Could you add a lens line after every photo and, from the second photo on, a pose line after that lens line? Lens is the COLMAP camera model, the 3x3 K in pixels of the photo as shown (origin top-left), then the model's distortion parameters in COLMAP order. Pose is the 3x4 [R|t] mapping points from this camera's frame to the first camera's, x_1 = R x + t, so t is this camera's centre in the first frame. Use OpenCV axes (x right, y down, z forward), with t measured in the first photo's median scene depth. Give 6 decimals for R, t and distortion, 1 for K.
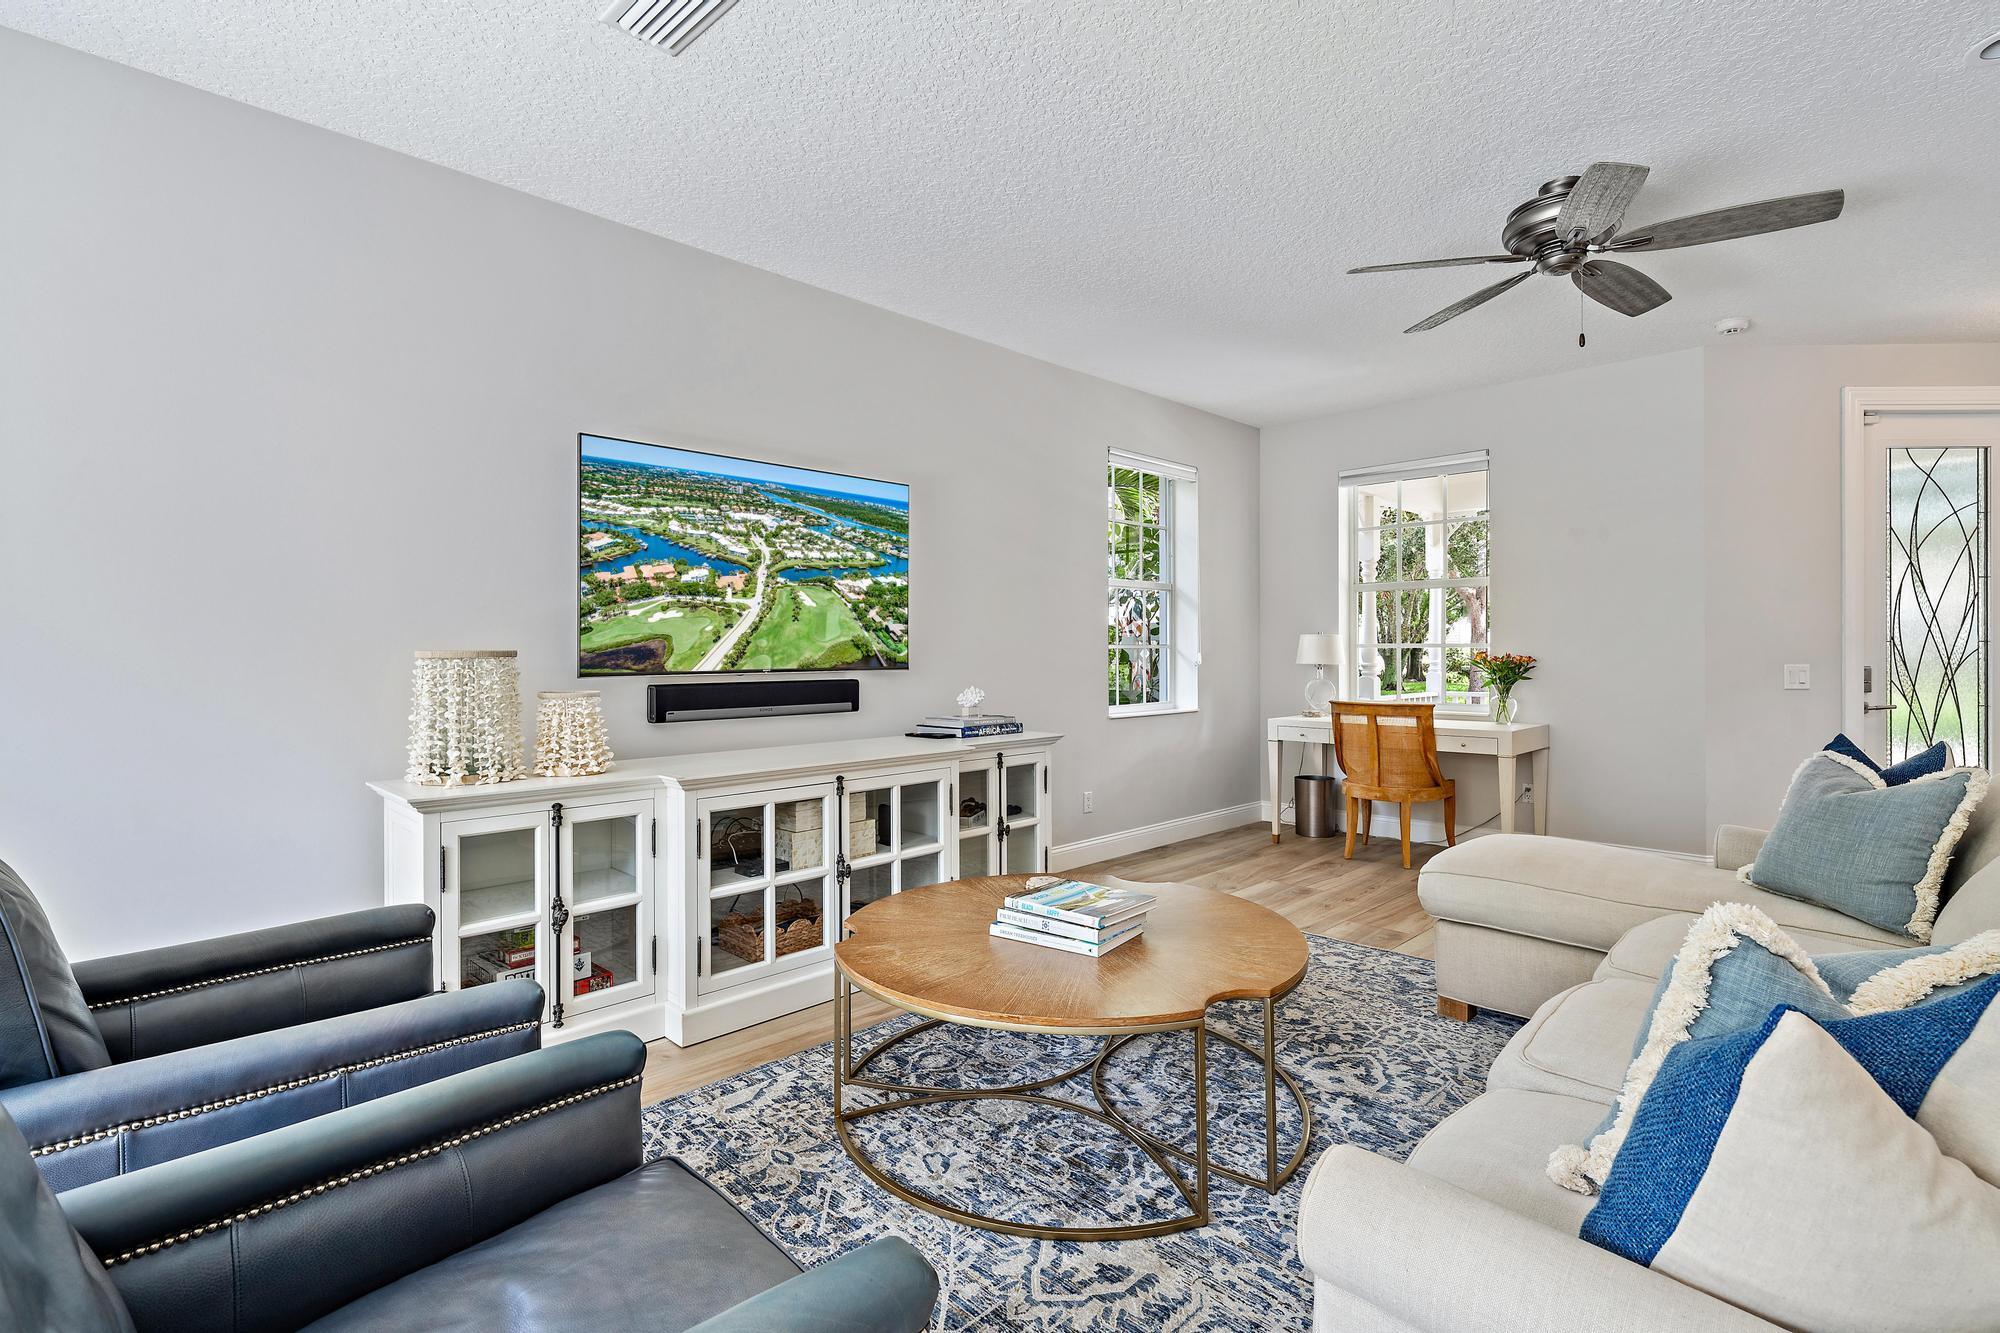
lens RADIAL K [[928.4, 0, 989.8], [0, 928.4, 661.4], [0, 0, 1]] dist [-0.012529, -0.000152]
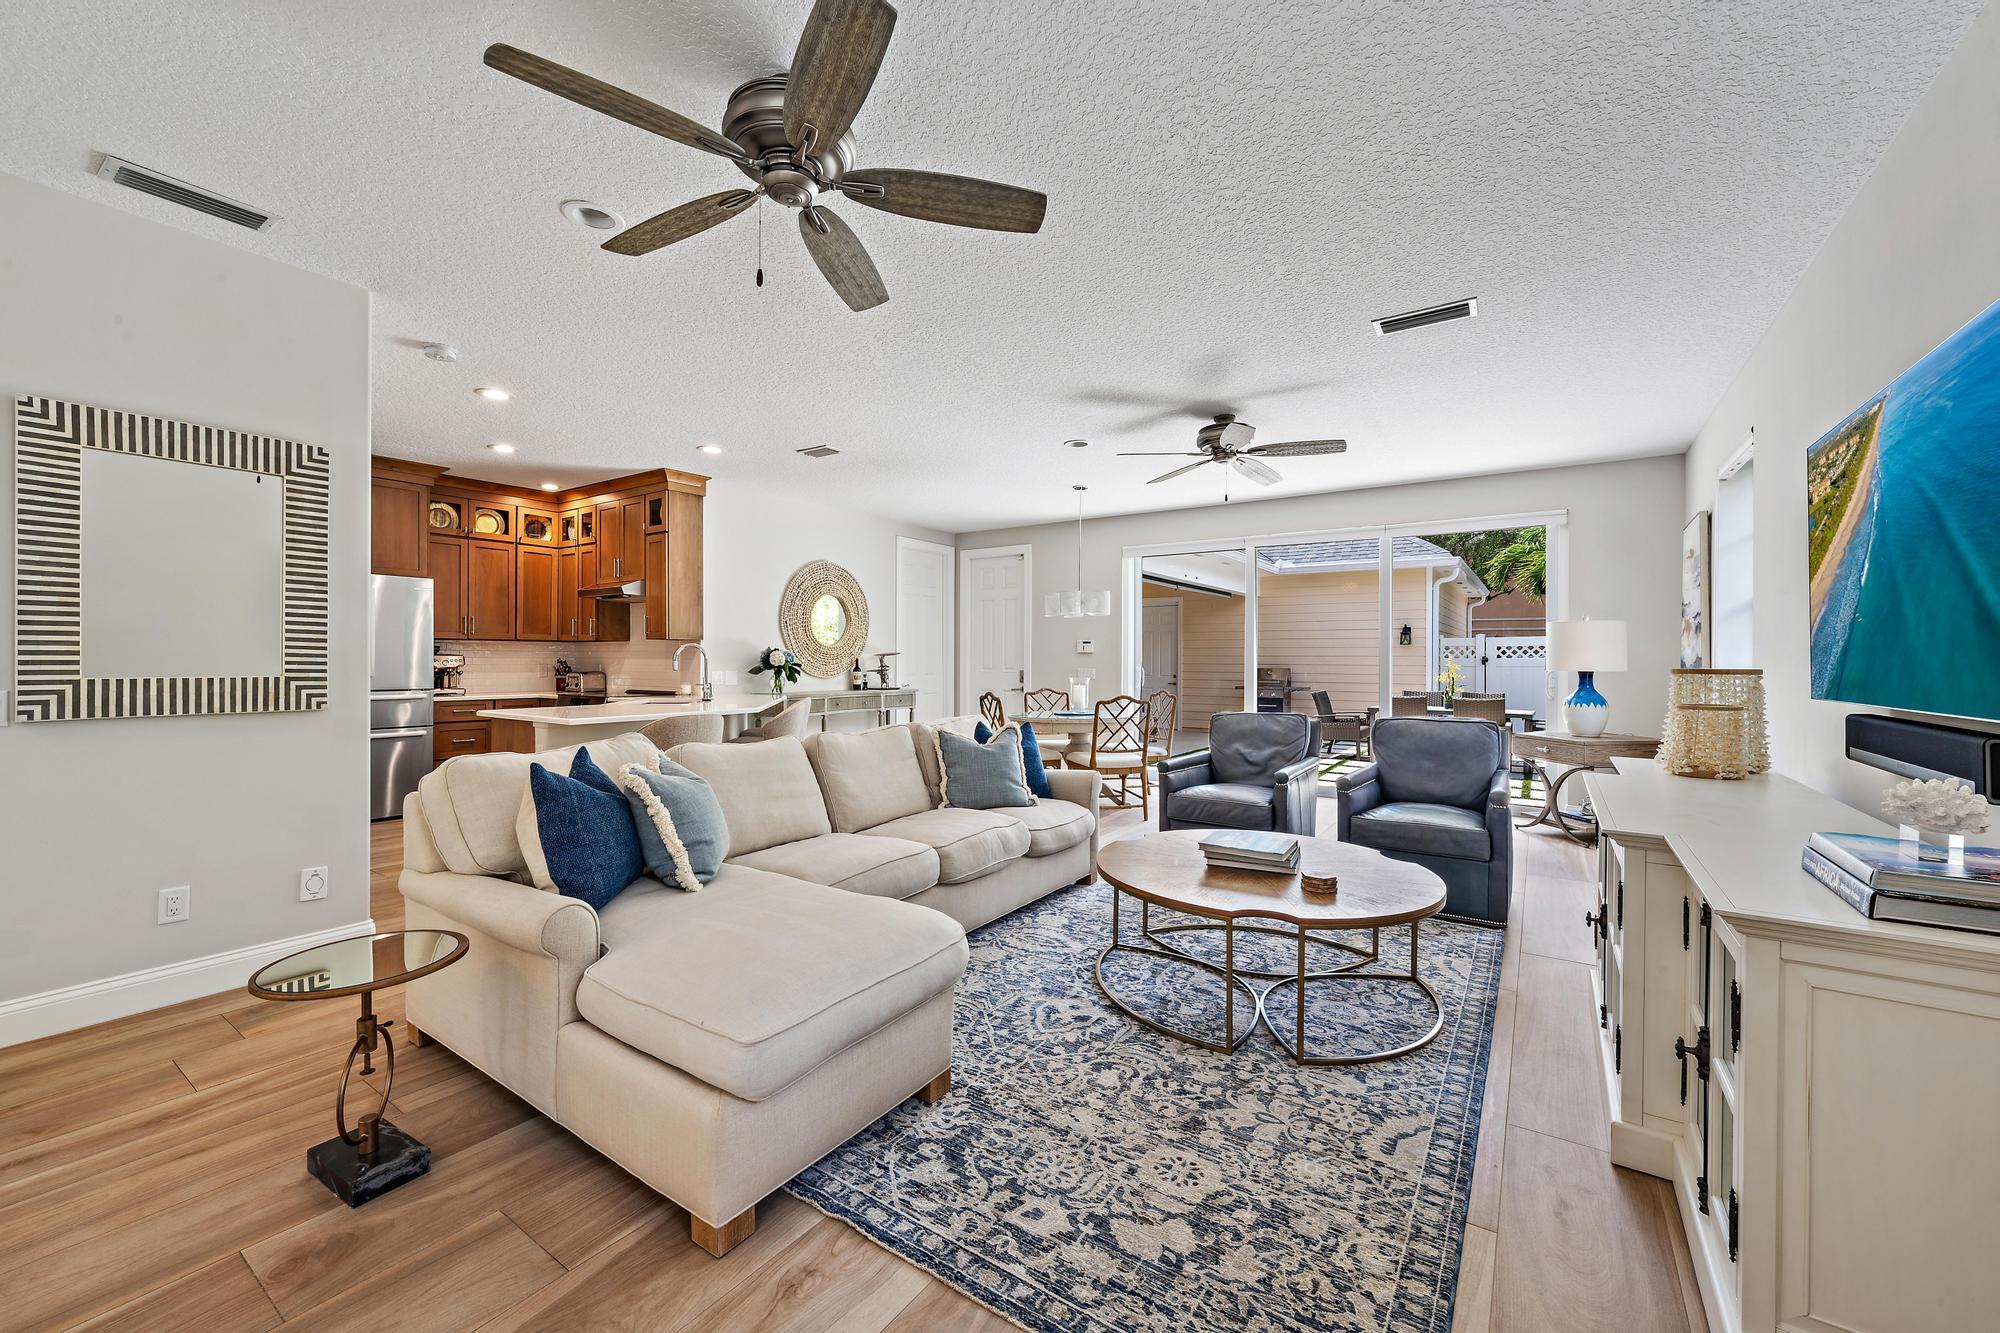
lens RADIAL K [[776.1, 0, 1011.2], [0, 776.1, 665.2], [0, 0, 1]] dist [-0.002652, -0.000765]
pose [[-0.979157, 0.000328, -0.203106, 0.665462], [-0.003604, 0.999813, 0.018993, -0.036274], [0.203075, 0.019329, -0.978972, 1.983079]]
